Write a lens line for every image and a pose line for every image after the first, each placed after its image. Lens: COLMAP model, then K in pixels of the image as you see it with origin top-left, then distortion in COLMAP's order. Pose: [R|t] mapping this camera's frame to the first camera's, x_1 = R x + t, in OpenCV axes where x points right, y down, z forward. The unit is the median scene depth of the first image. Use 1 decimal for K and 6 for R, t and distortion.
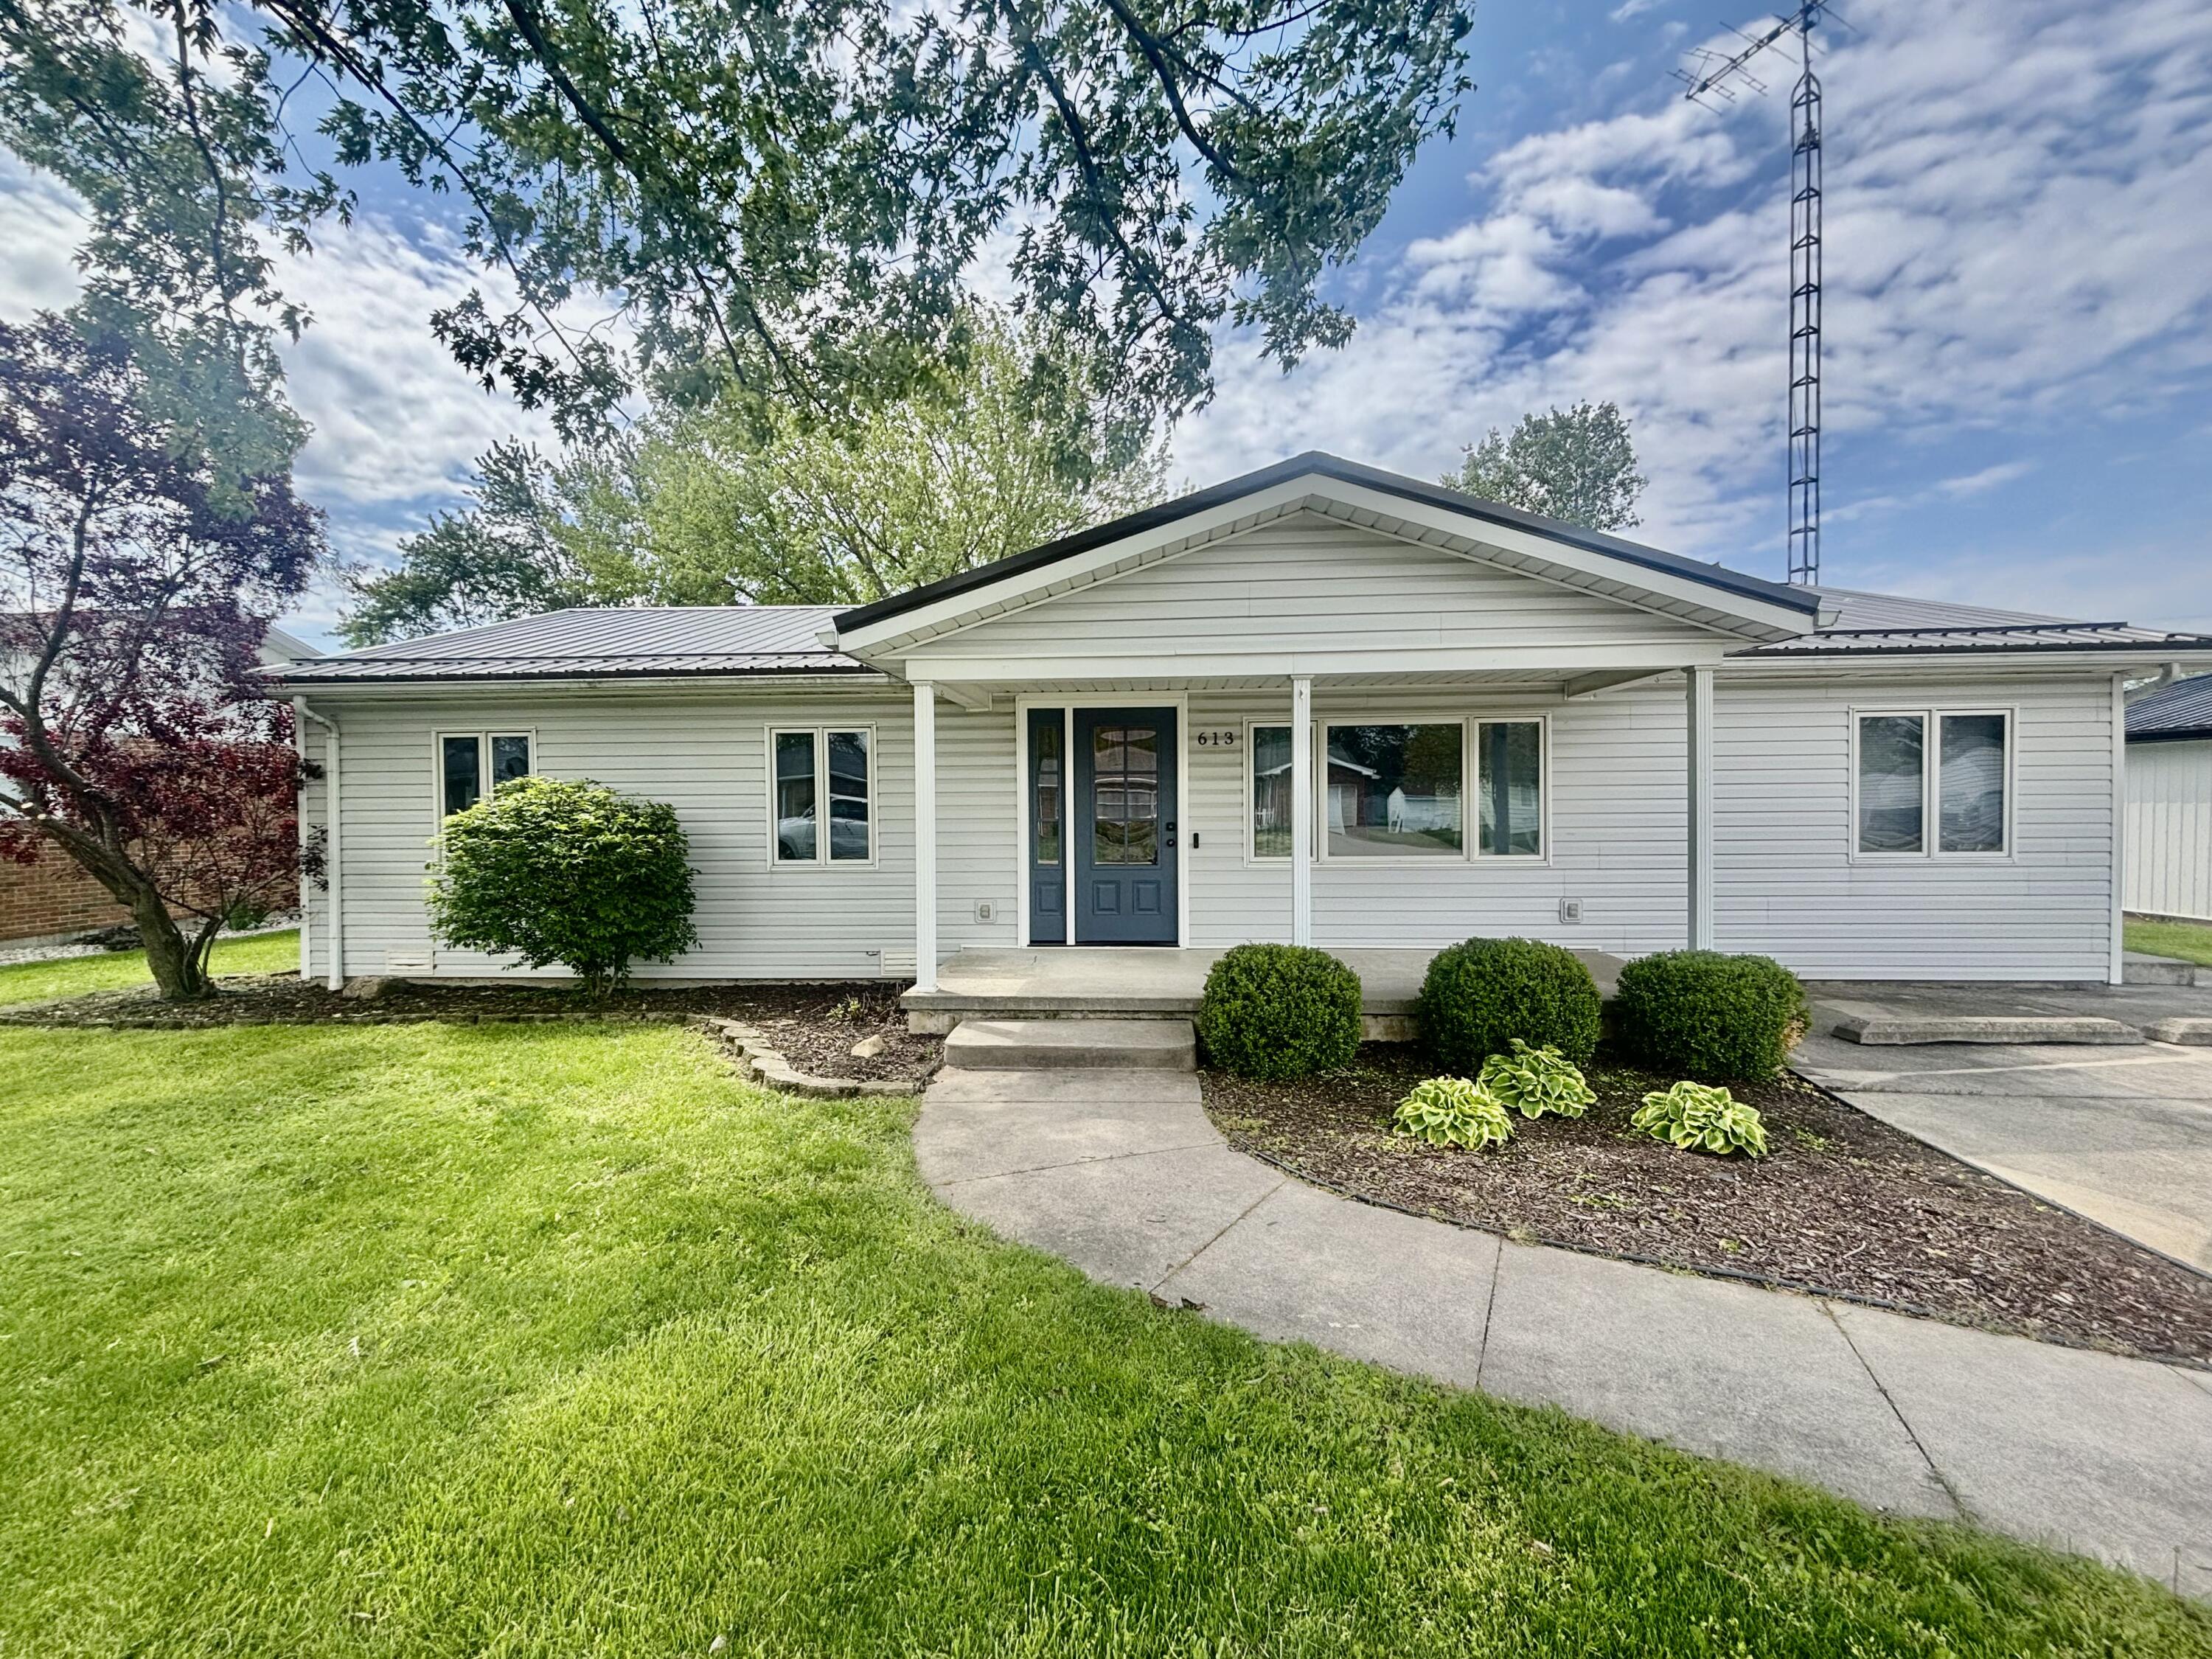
lens RADIAL K [[875.8, 0, 1106.2], [0, 875.8, 831.9], [0, 0, 1]] dist [-0.003227, 0.000076]
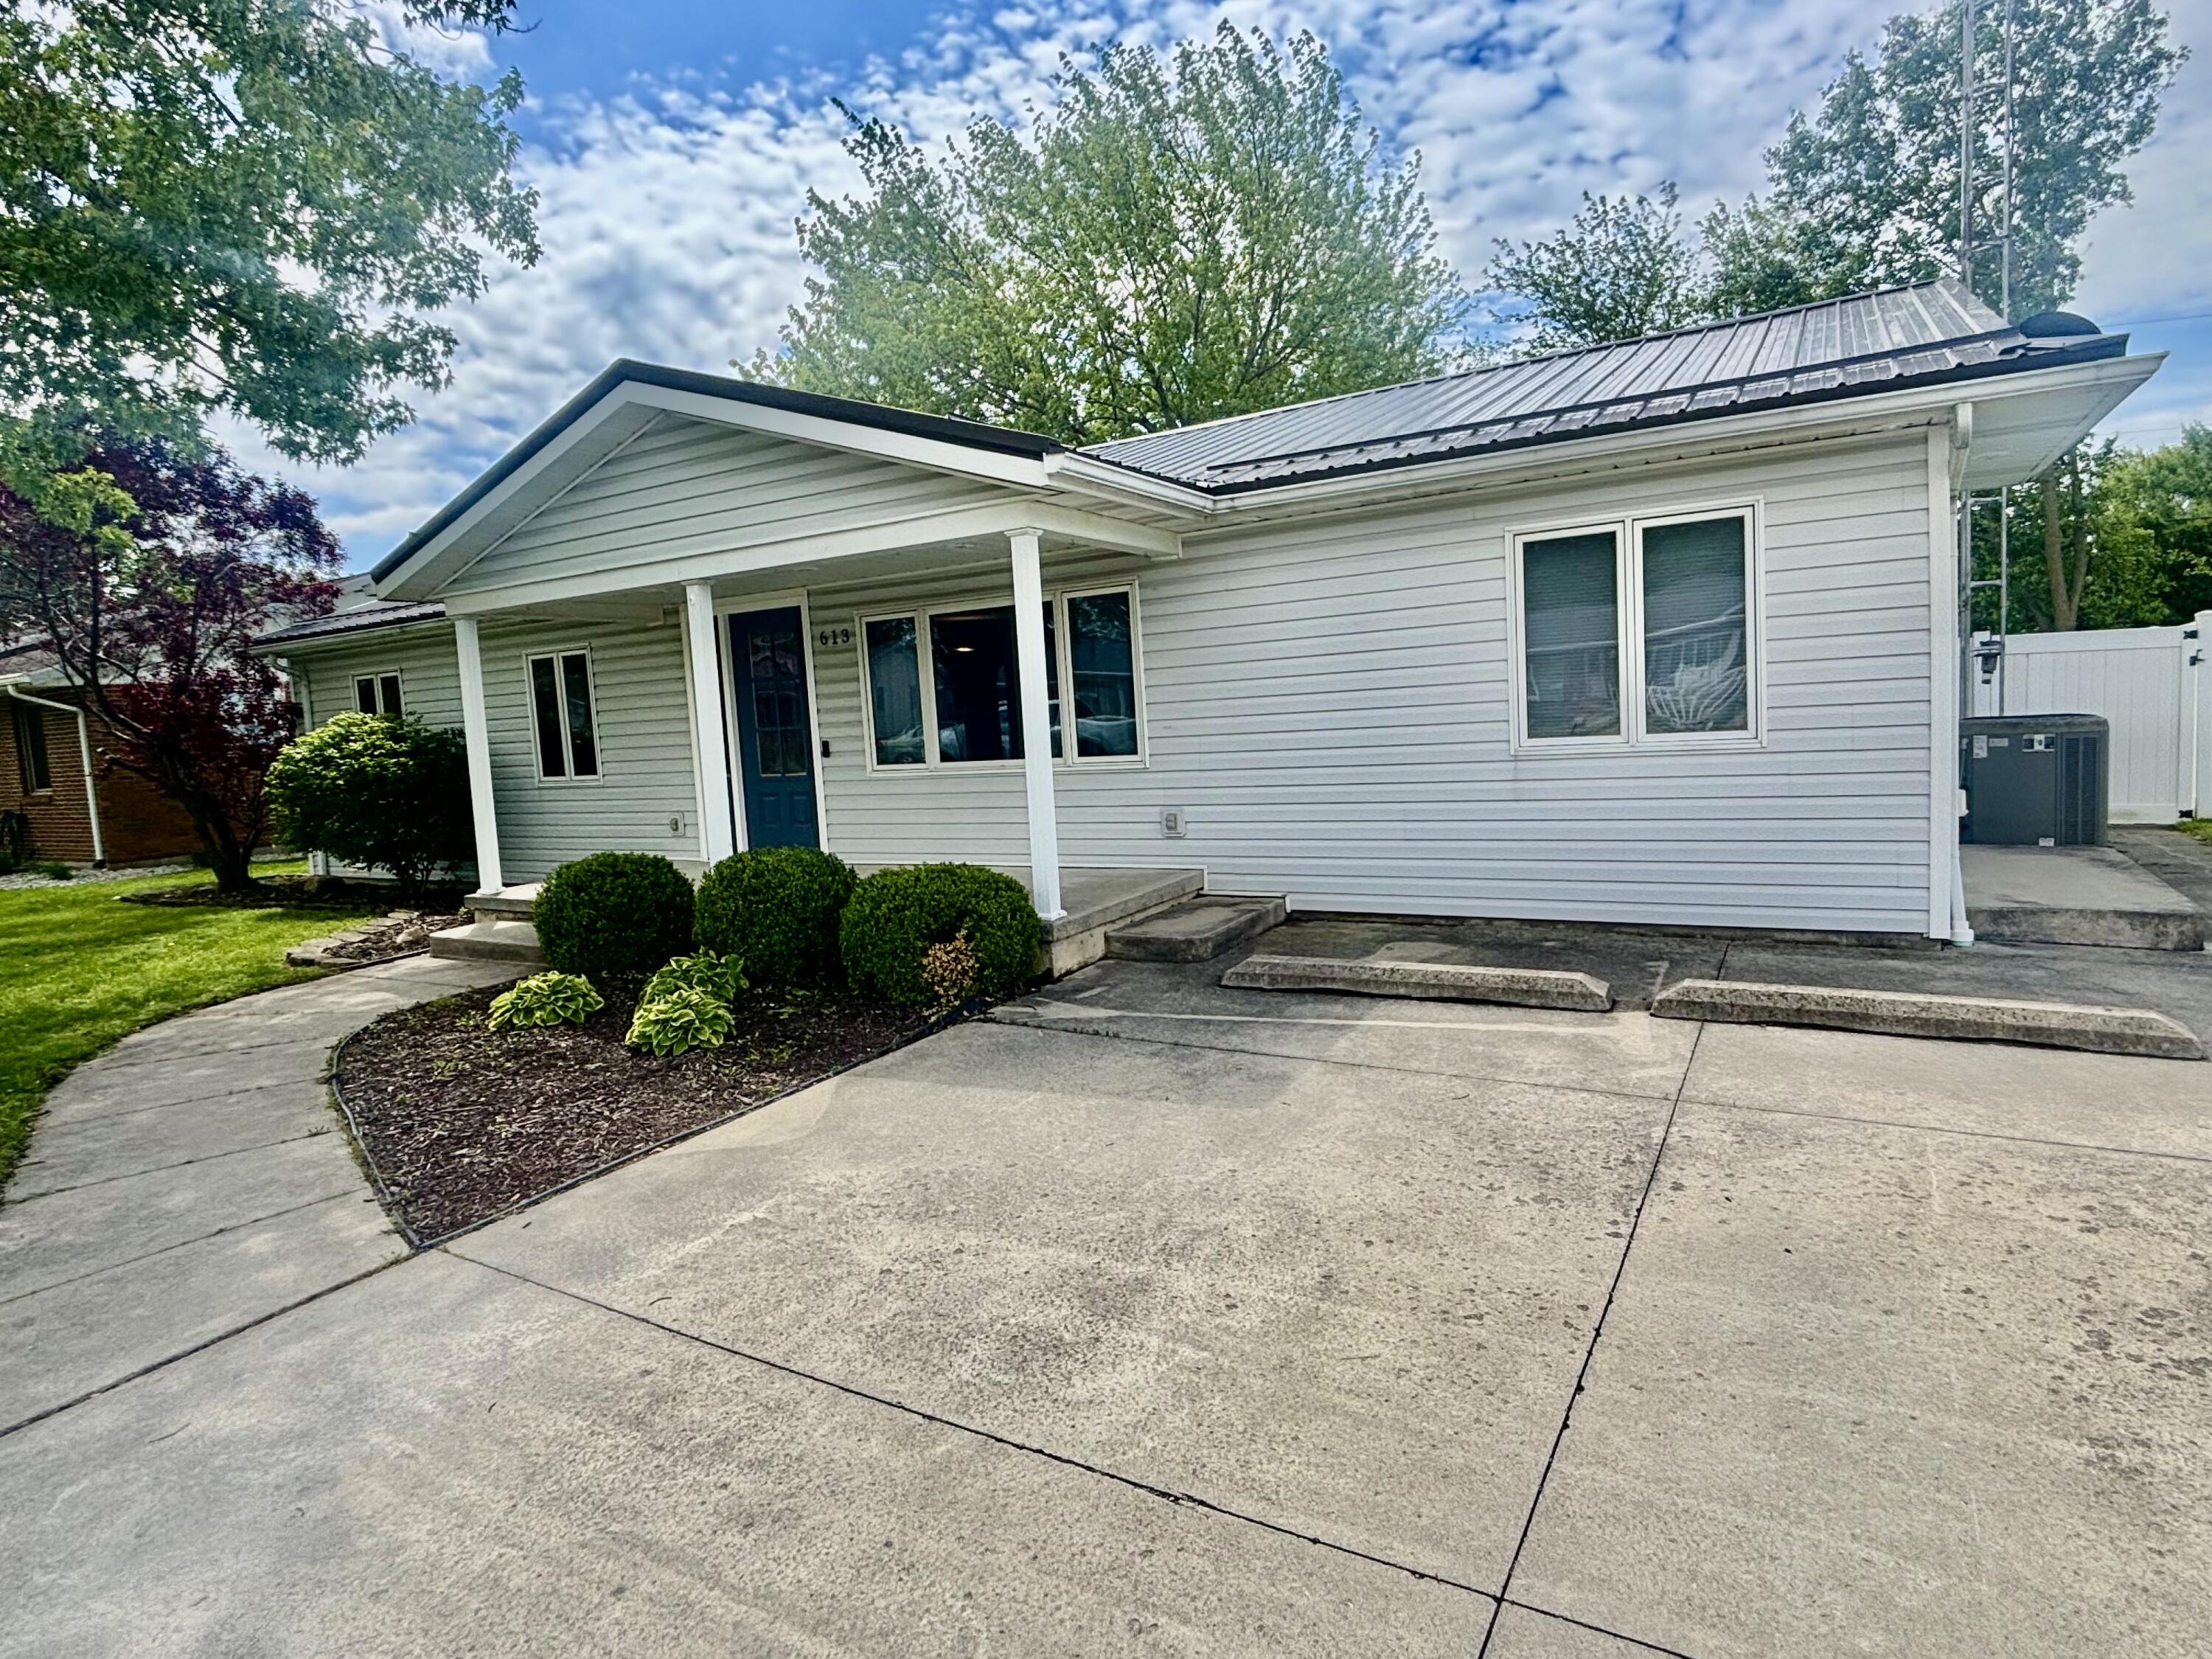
lens RADIAL K [[1233.2, 0, 1100.4], [0, 1233.2, 828.3], [0, 0, 1]] dist [-0.003266, -0.001491]
pose [[0.881268, 0.000653, -0.472617, 1.030393], [0.049084, 0.994465, 0.092898, -0.013767], [0.470062, -0.105066, 0.876358, -0.030404]]
